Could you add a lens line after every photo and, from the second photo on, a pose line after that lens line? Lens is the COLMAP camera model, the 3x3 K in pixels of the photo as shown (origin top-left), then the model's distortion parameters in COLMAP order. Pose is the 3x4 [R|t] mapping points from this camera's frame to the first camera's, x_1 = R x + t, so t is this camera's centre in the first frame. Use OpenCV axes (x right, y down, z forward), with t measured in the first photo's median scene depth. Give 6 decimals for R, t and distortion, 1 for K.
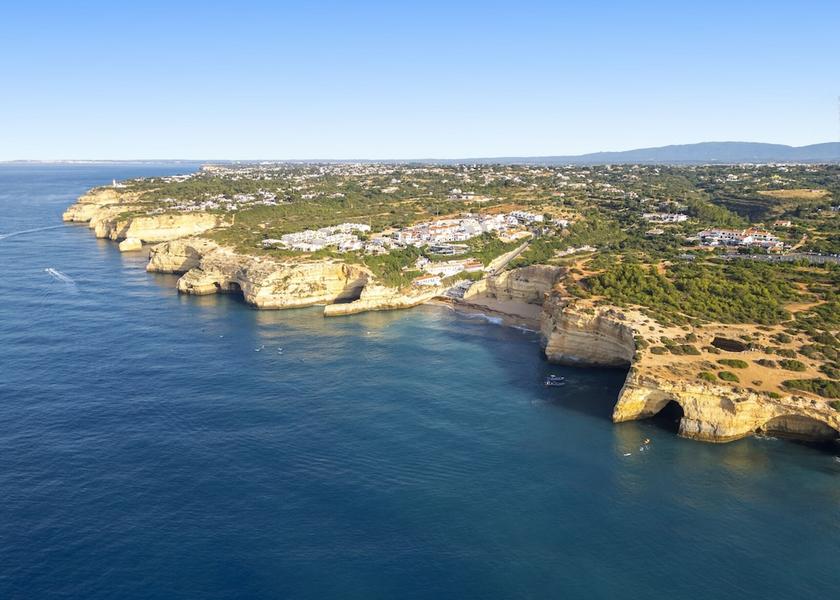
lens RADIAL K [[597.9, 0, 419.6], [0, 597.9, 301.4], [0, 0, 1]] dist [0.058531, -0.024978]
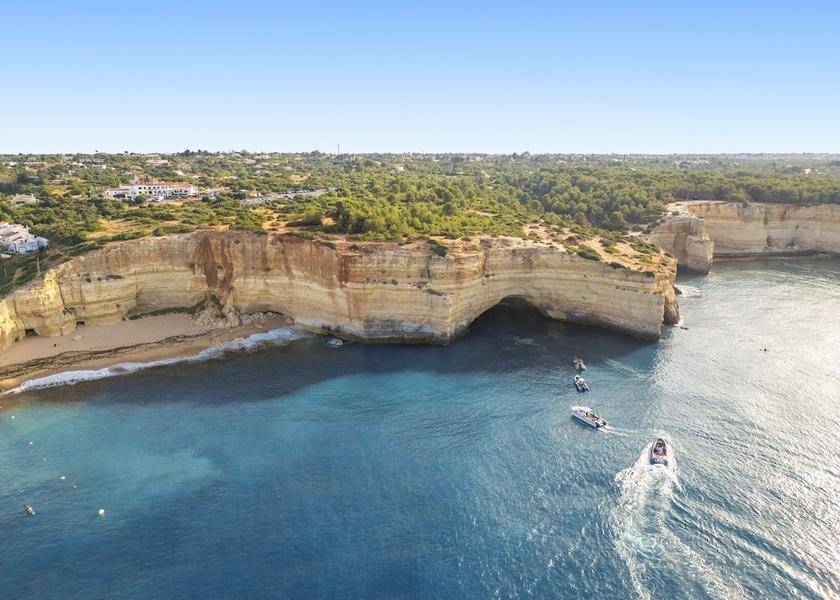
lens RADIAL K [[597.9, 0, 420.0], [0, 597.9, 300.0], [0, 0, 1]] dist [0.058531, -0.024978]
pose [[0.083773, -0.229691, 0.969652, -0.289170], [0.238392, 0.949436, 0.204306, -0.058429], [-0.967549, 0.214042, 0.134293, 0.697192]]
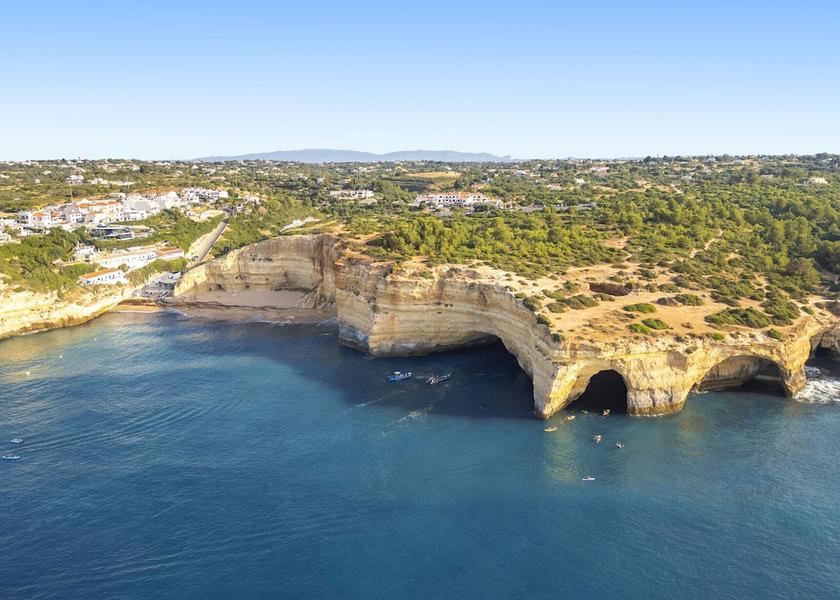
lens RADIAL K [[597.9, 0, 422.5], [0, 597.9, 299.6], [0, 0, 1]] dist [0.058531, -0.024978]
pose [[0.816686, -0.132095, 0.561760, -0.082936], [0.138912, 0.989826, 0.030804, 0.016807], [-0.560114, 0.052878, 0.826726, 0.303393]]
